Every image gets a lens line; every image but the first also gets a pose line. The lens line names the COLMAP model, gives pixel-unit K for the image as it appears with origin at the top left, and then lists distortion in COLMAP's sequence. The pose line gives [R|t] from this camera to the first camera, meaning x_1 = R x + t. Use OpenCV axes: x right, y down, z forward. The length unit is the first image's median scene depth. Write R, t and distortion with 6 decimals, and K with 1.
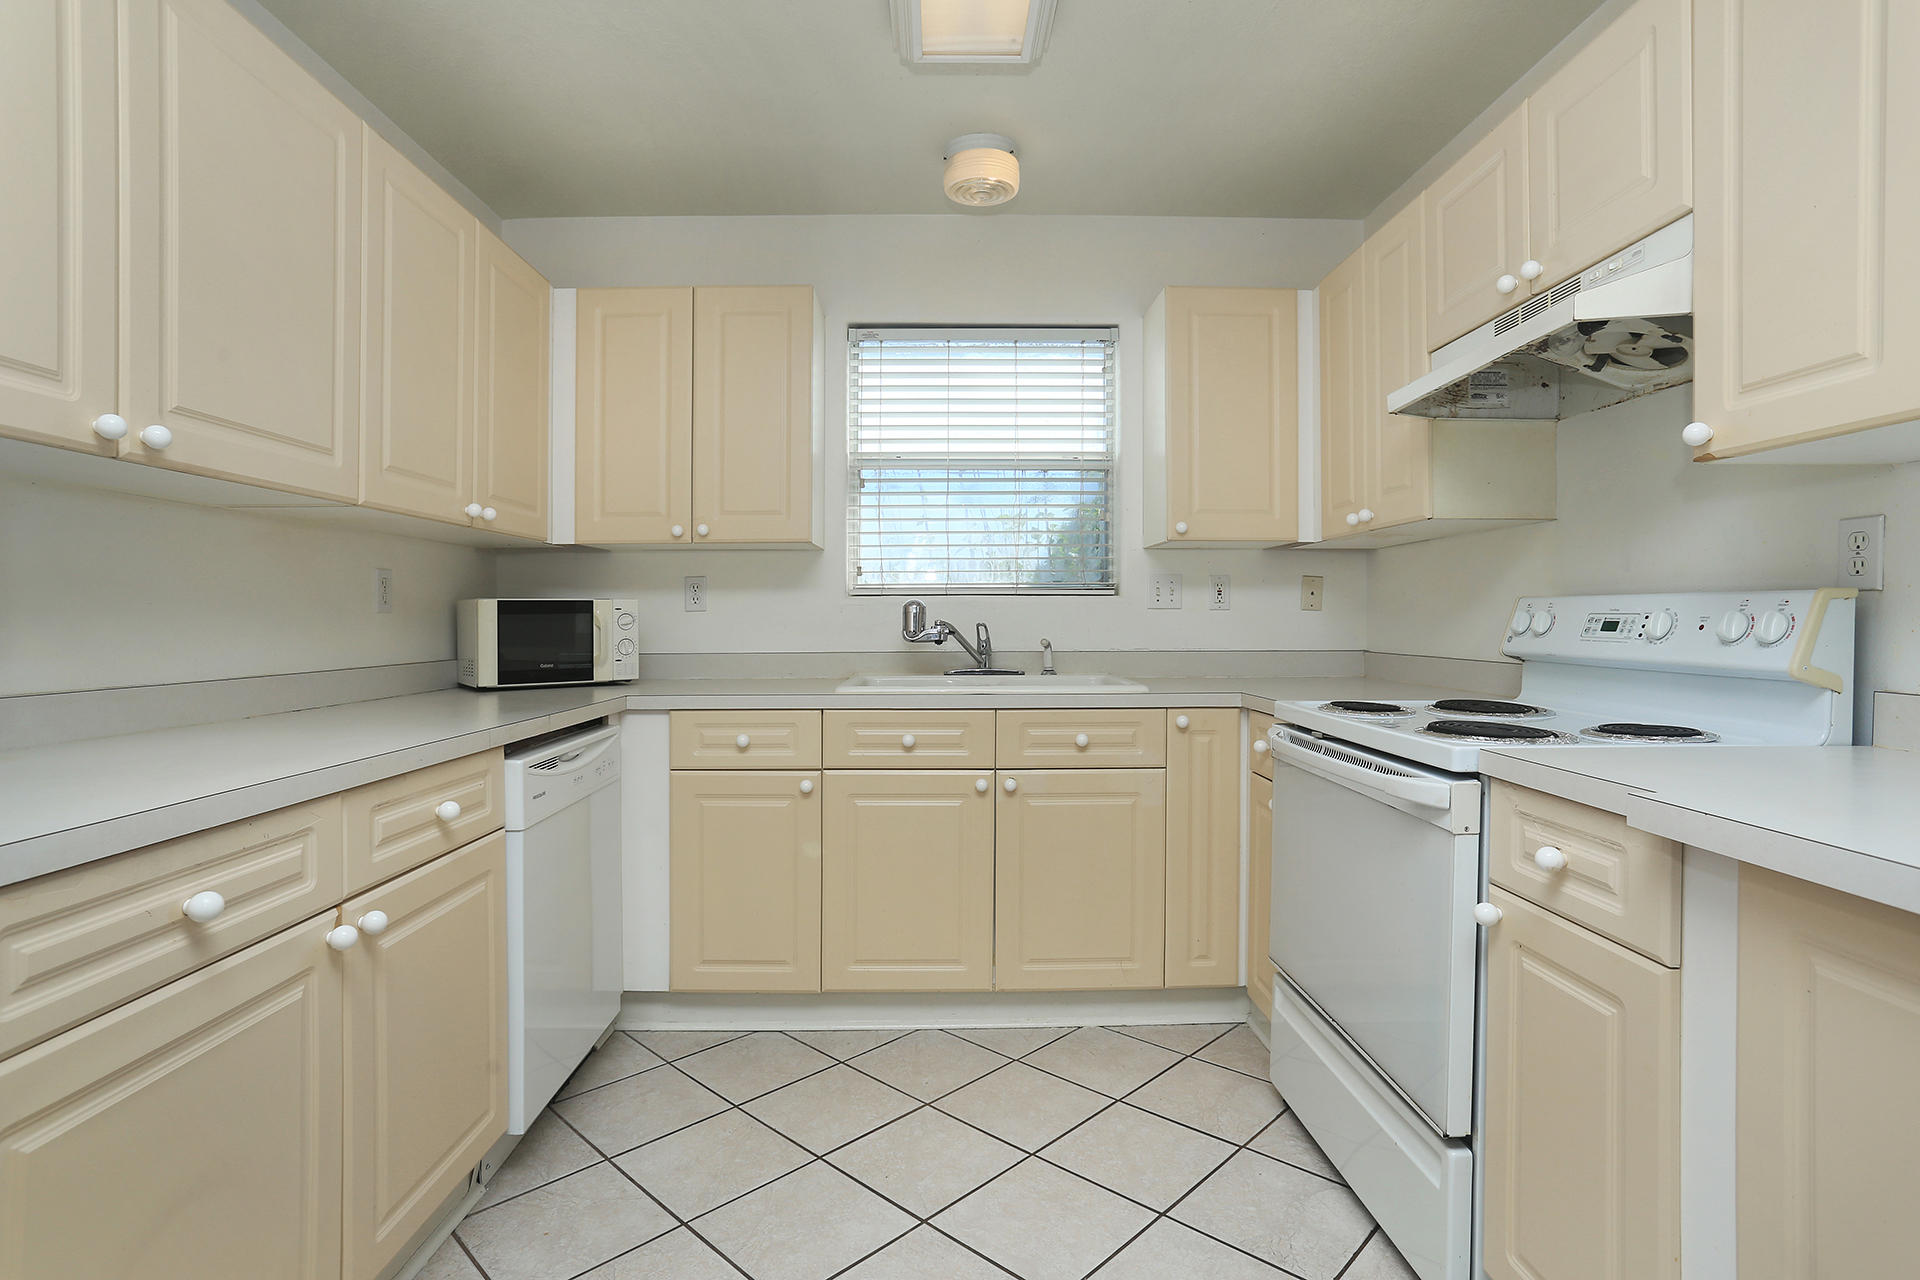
lens RADIAL K [[956.7, 0, 957.5], [0, 956.7, 624.0], [0, 0, 1]] dist [-0.083004, 0.058194]
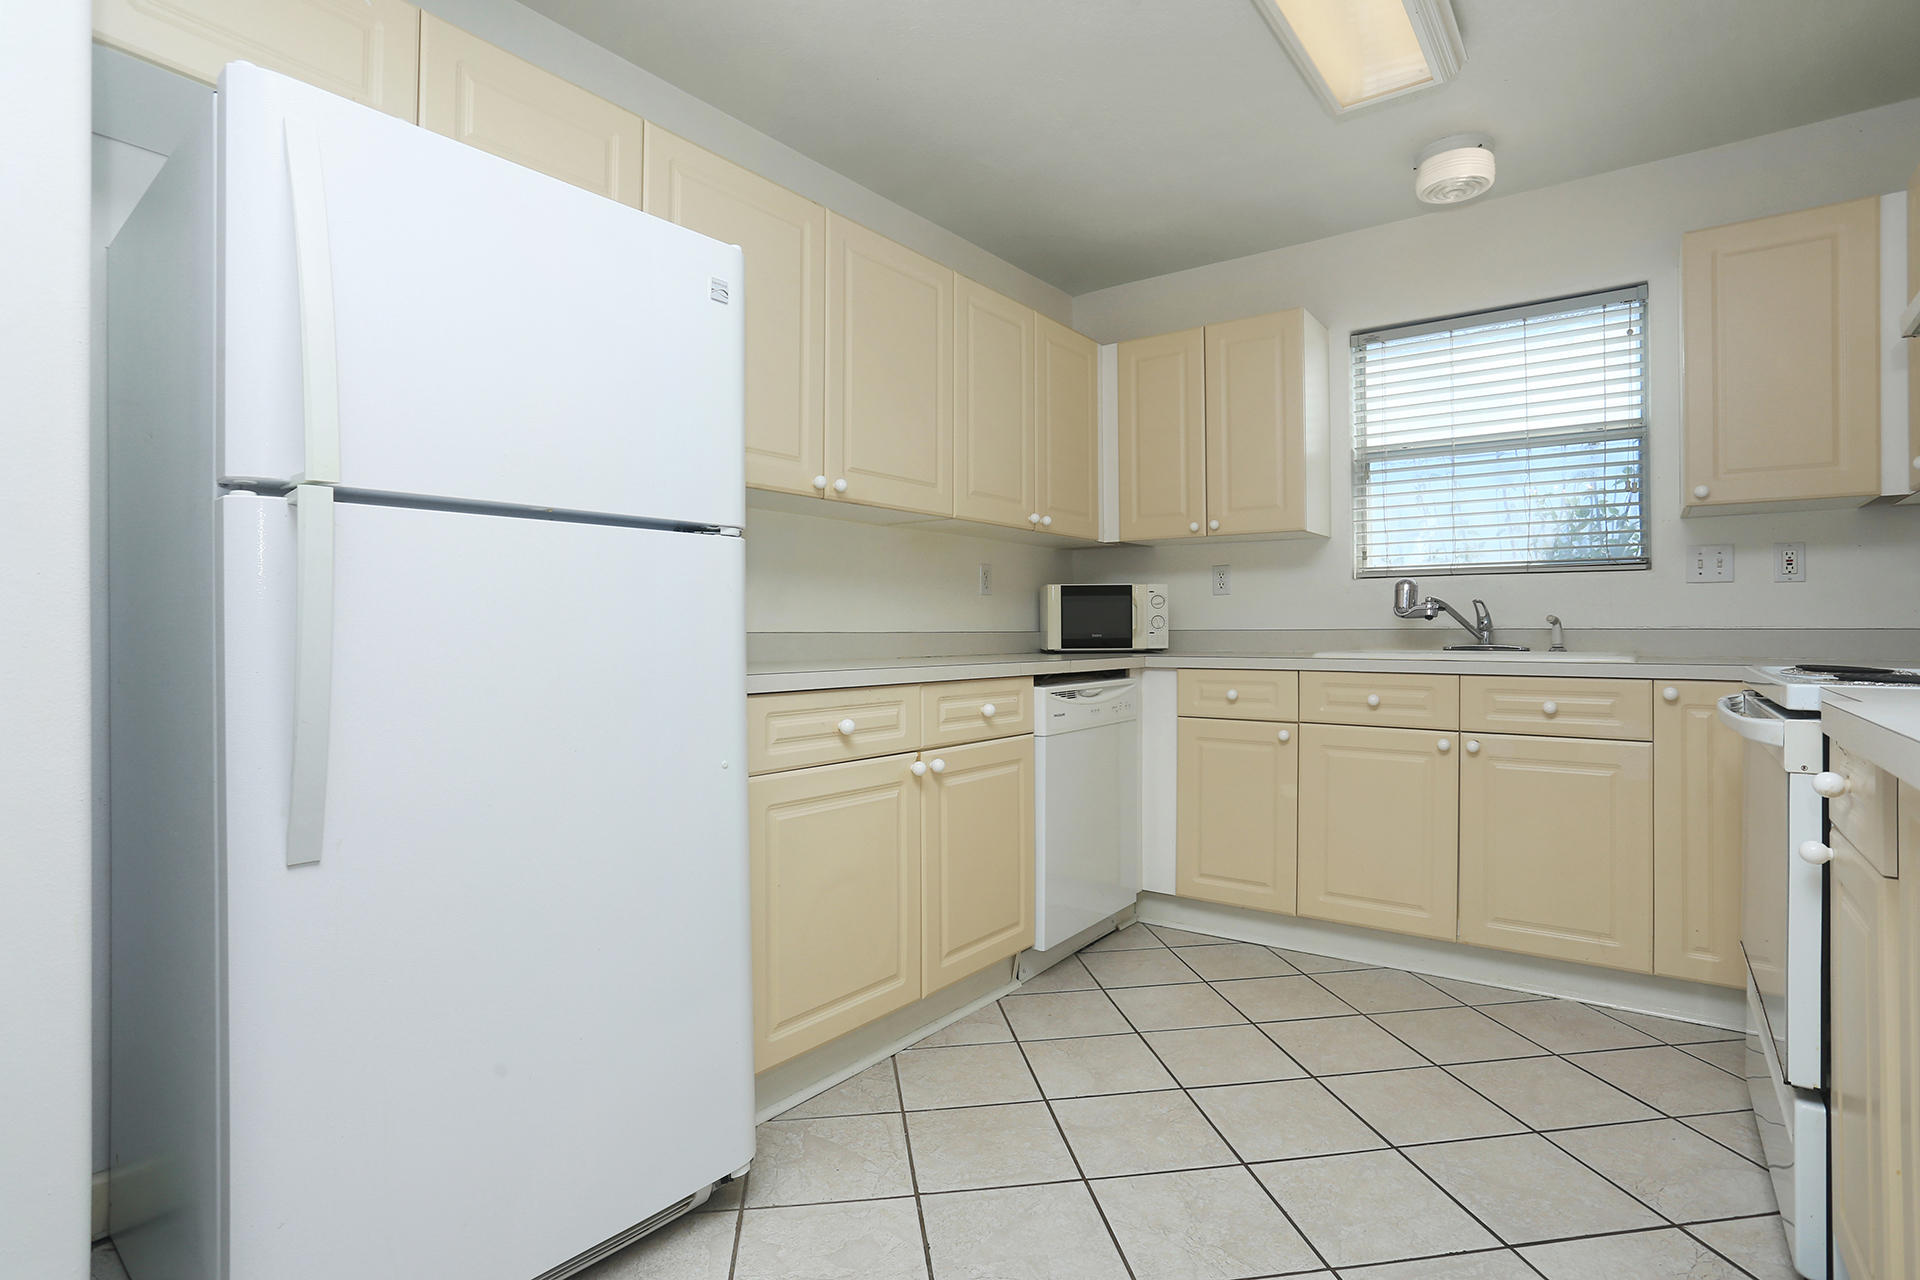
lens RADIAL K [[956.7, 0, 957.5], [0, 956.7, 624.0], [0, 0, 1]] dist [-0.083004, 0.058194]
pose [[0.791296, -0.000829, -0.611432, 0.217258], [-0.005185, 0.999954, -0.008066, 0.039674], [0.611411, 0.009553, 0.791256, -0.161411]]
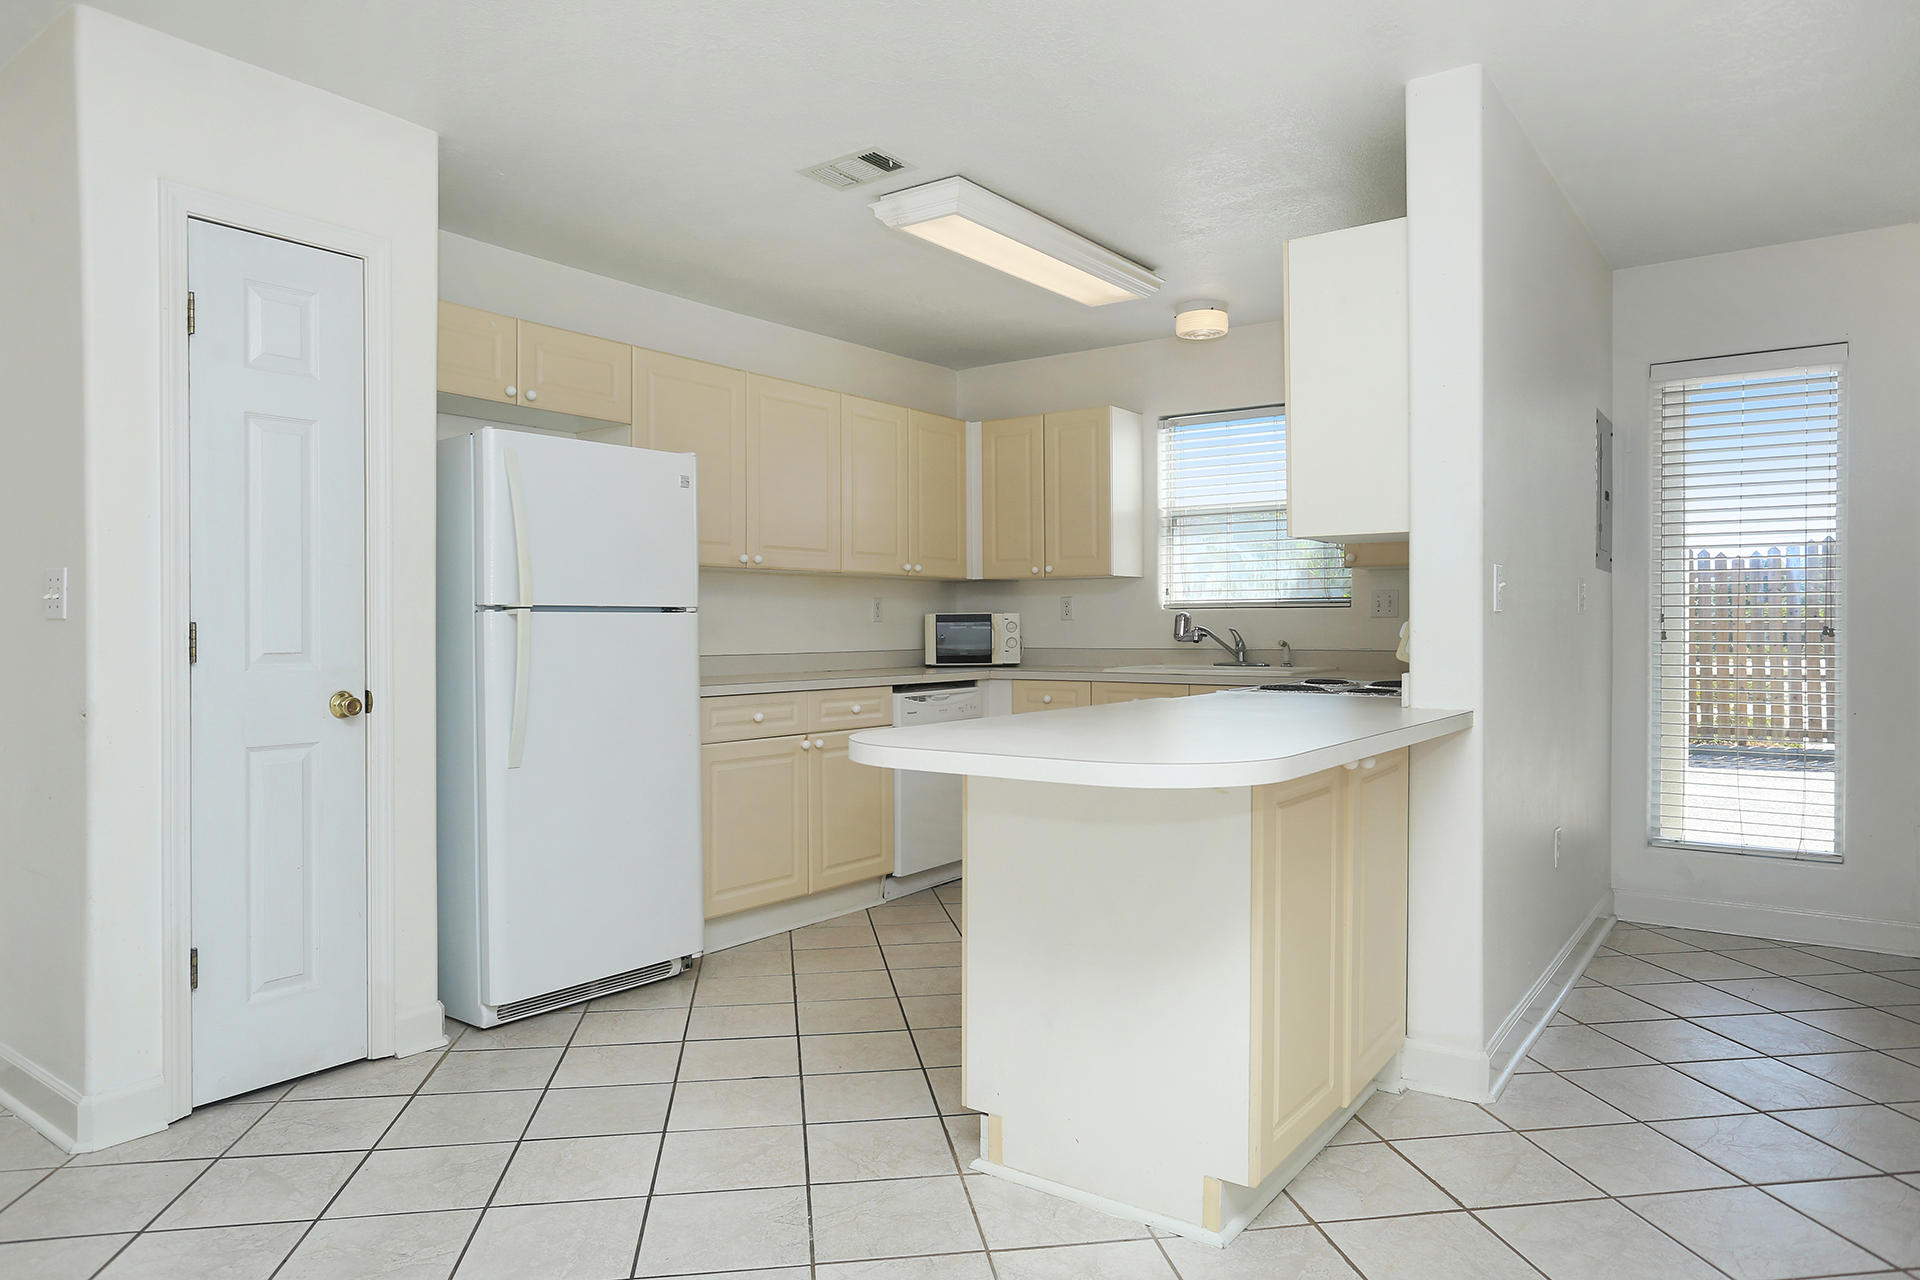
lens RADIAL K [[1230.8, 0, 961.8], [0, 1230.8, 628.5], [0, 0, 1]] dist [-0.021852, 0.000106]
pose [[0.803739, 0.002370, -0.594978, 0.845962], [-0.002160, 0.999997, 0.001066, -0.002080], [0.594979, 0.000429, 0.803741, -0.741814]]
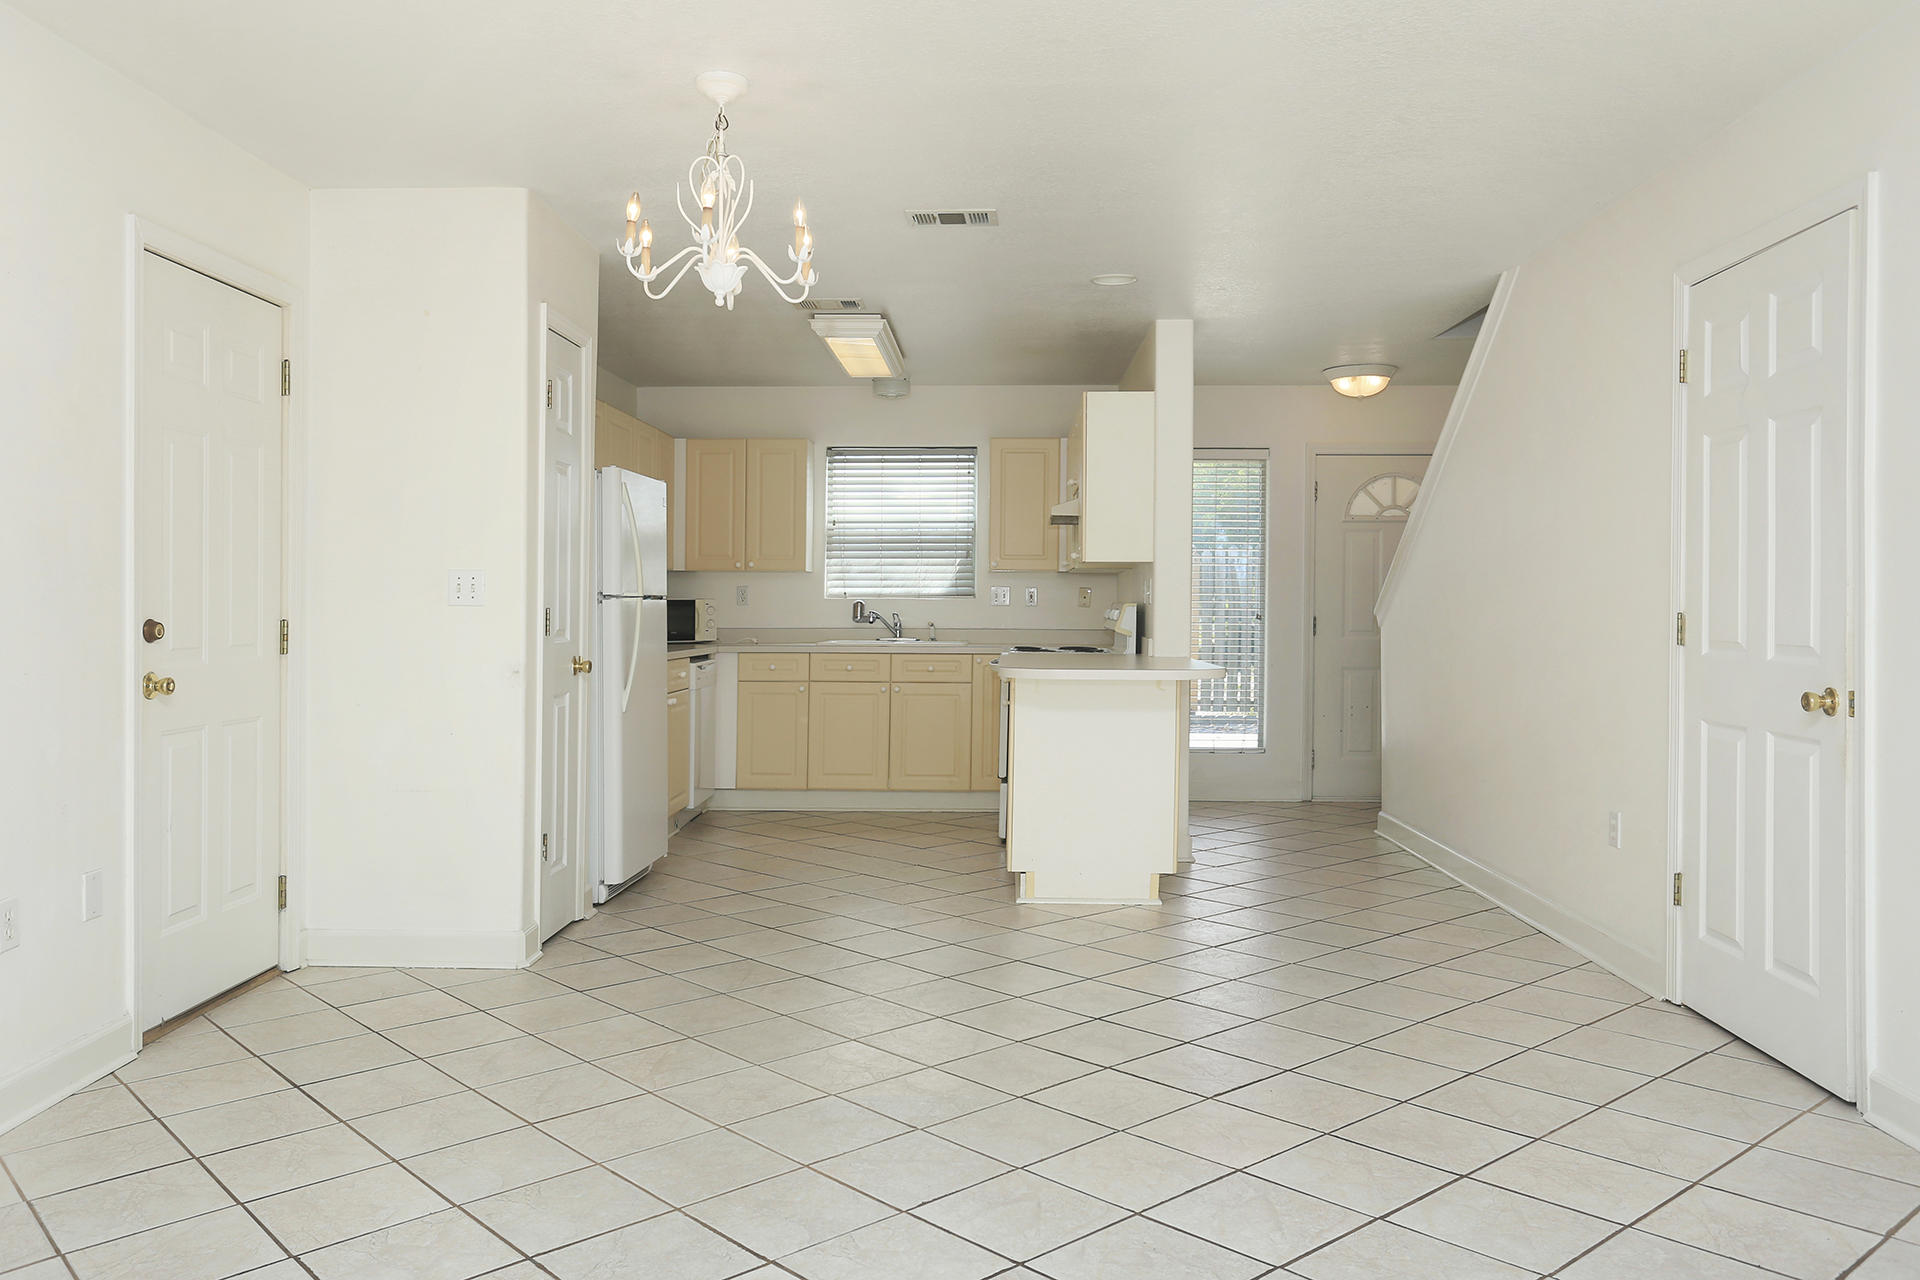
lens RADIAL K [[1452.5, 0, 958.1], [0, 1452.5, 601.9], [0, 0, 1]] dist [-0.002045, -0.000357]
pose [[0.998735, 0.008087, -0.049626, 0.316677], [-0.008529, 0.999926, -0.008700, 0.000903], [0.049552, 0.009112, 0.998730, -2.025518]]
